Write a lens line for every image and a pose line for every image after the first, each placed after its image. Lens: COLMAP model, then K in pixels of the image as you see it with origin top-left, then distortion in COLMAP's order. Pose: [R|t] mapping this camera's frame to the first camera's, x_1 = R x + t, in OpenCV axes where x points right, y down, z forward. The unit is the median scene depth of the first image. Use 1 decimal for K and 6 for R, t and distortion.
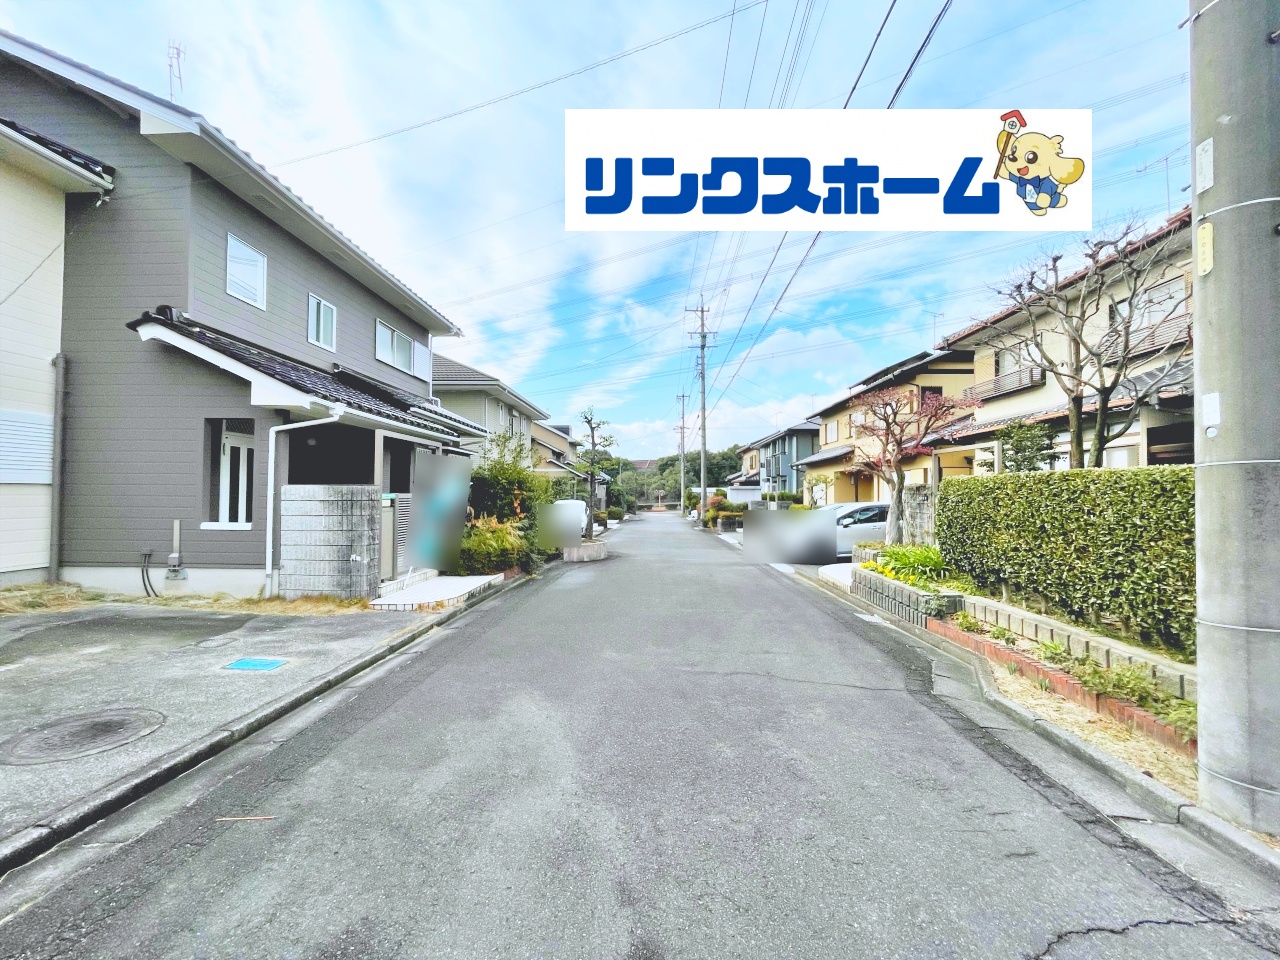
lens RADIAL K [[524.1, 0, 644.1], [0, 524.1, 482.7], [0, 0, 1]] dist [-0.001891, 0.000123]
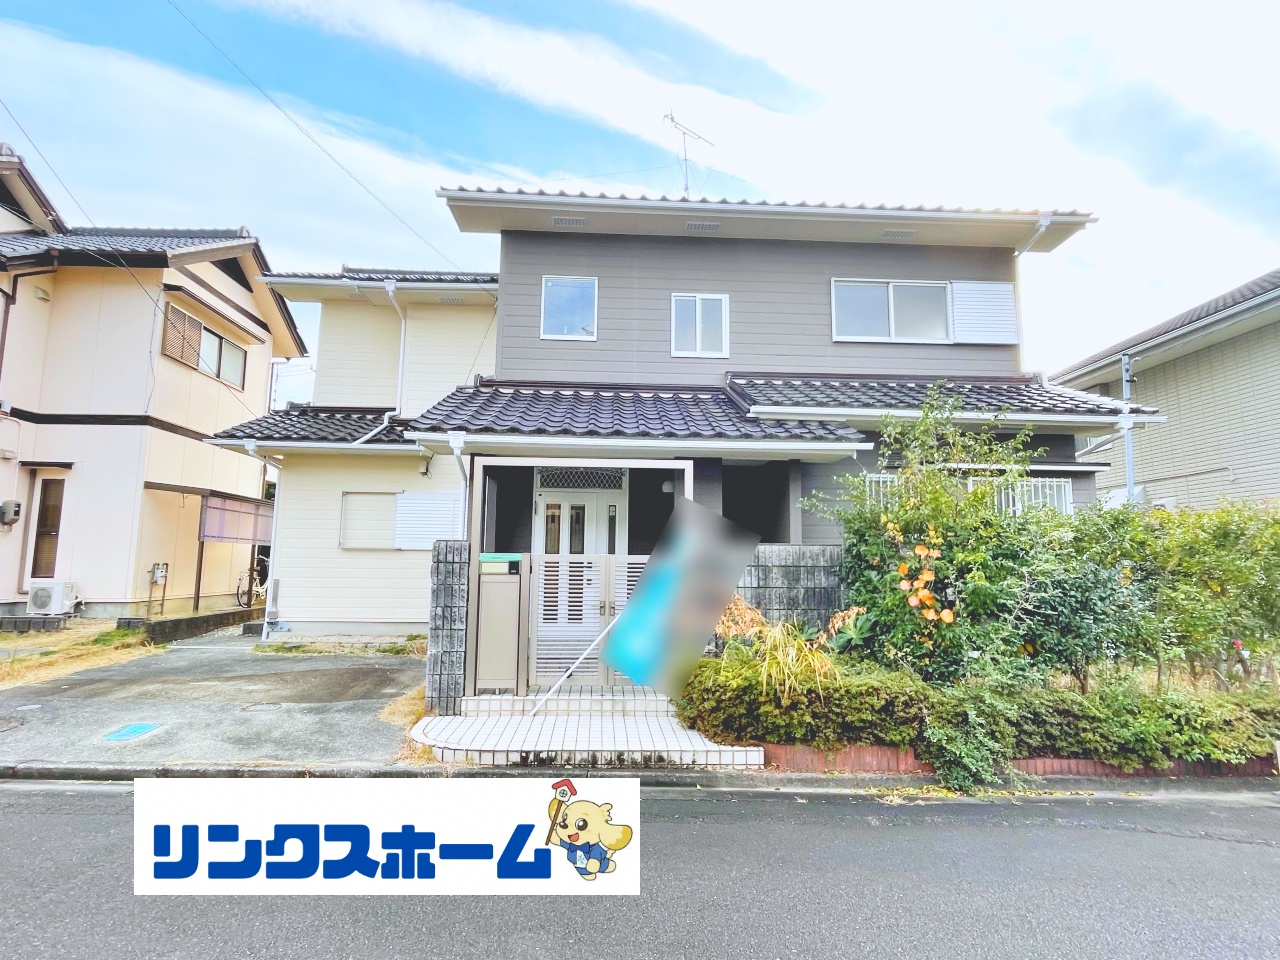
lens RADIAL K [[655.7, 0, 633.2], [0, 655.7, 480.3], [0, 0, 1]] dist [0.001511, -0.001182]
pose [[0.077721, -0.124789, -0.989135, 0.366532], [0.013793, 0.992175, -0.124089, 0.034163], [0.996880, -0.003999, 0.078834, 1.177787]]
